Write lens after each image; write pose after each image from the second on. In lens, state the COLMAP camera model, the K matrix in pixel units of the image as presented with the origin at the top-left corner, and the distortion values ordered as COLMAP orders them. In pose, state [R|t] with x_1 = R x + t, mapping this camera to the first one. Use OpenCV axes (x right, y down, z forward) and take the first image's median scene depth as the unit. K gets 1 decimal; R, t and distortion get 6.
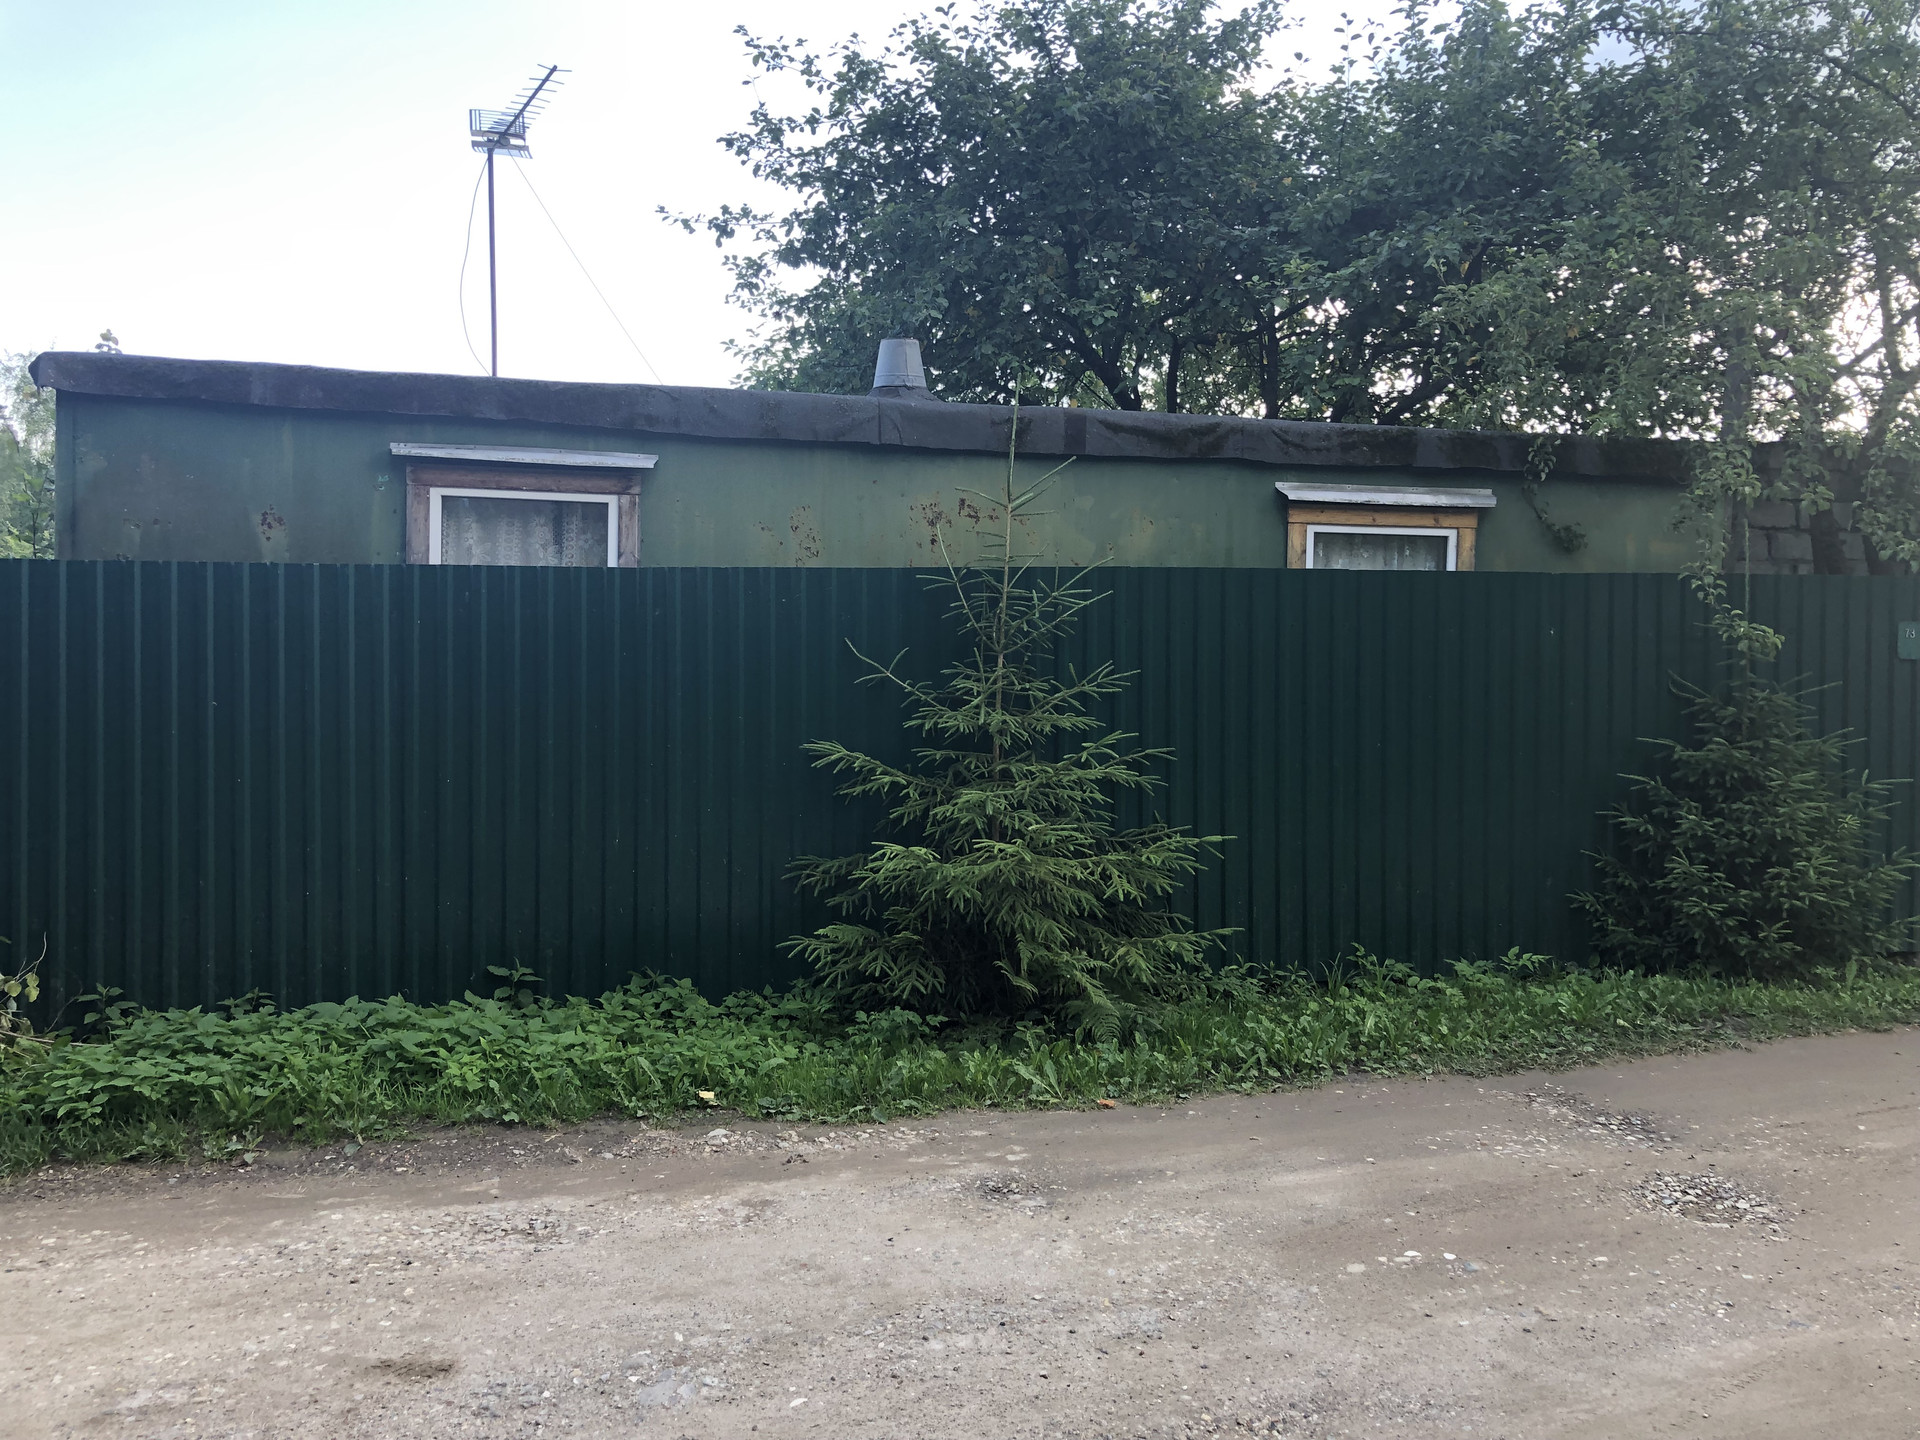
lens RADIAL K [[1542.3, 0, 964.9], [0, 1542.3, 701.6], [0, 0, 1]] dist [0.026379, -0.015553]
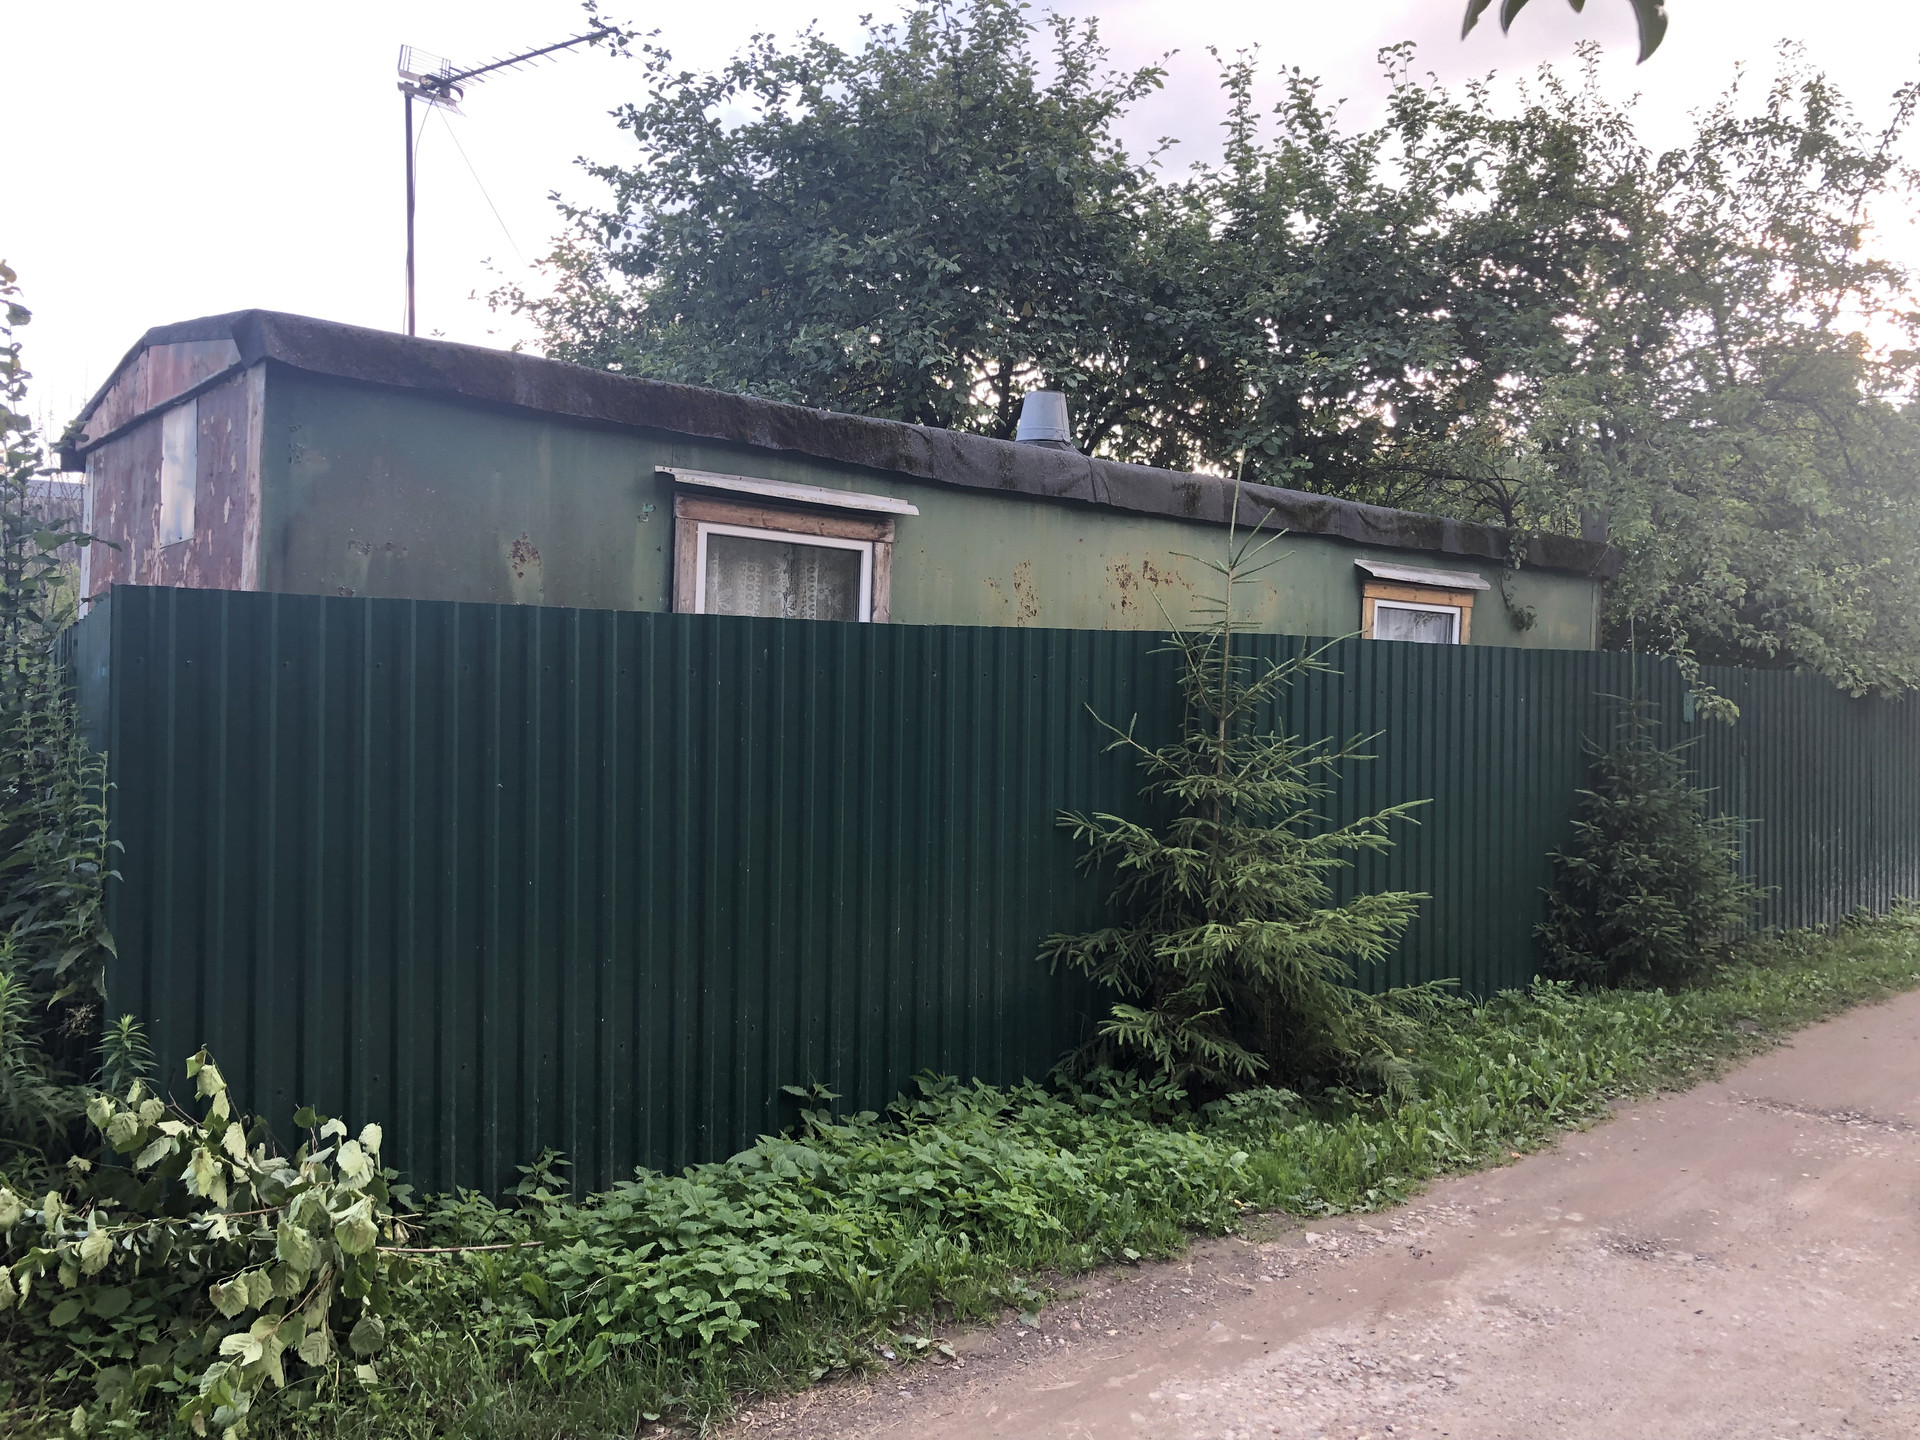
lens RADIAL K [[1542.3, 0, 964.9], [0, 1542.3, 701.6], [0, 0, 1]] dist [0.026379, -0.015553]
pose [[0.886391, 0.008195, 0.462865, -0.616498], [0.000544, 0.999824, -0.018743, -0.025286], [-0.462938, 0.016865, 0.886230, 0.193611]]
